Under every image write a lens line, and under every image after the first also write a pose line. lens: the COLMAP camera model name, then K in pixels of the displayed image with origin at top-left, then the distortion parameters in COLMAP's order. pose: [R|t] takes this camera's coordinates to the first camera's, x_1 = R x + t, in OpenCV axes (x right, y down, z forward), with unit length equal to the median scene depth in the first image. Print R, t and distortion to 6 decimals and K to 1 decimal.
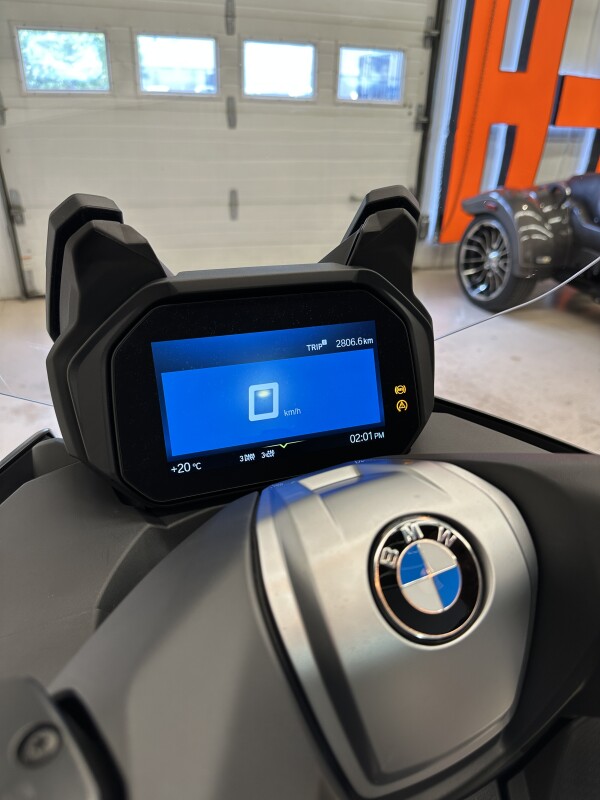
lens RADIAL K [[555.6, 0, 300.0], [0, 555.6, 400.0], [0, 0, 1]] dist [0.006524, -0.002823]
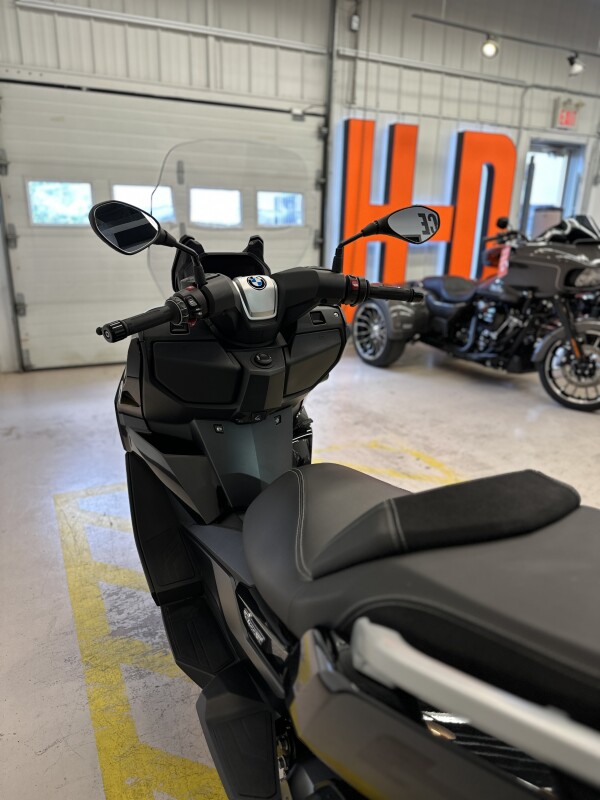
lens RADIAL K [[565.6, 0, 307.1], [0, 565.6, 419.2], [0, 0, 1]] dist [0.007852, -0.039771]
pose [[0.991923, -0.047526, 0.117604, -0.002426], [0.067056, 0.983481, -0.168135, 0.197398], [-0.107670, 0.174663, 0.978724, -0.340547]]
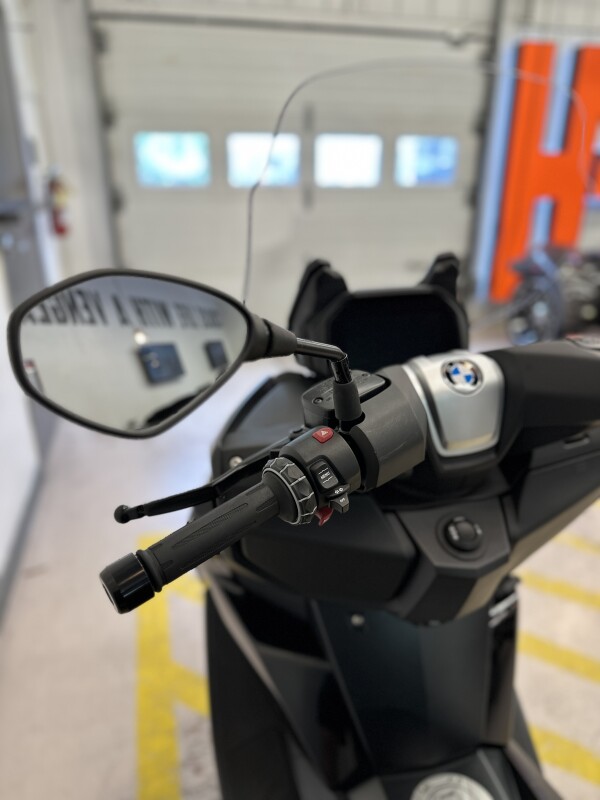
lens RADIAL K [[561.1, 0, 300.0], [0, 561.1, 400.0], [0, 0, 1]] dist [0.003313, -0.044378]
pose [[0.995347, 0.004756, -0.096239, -0.022642], [-0.015400, 0.993793, -0.110171, 0.050634], [0.095118, 0.111140, 0.989242, -0.132344]]
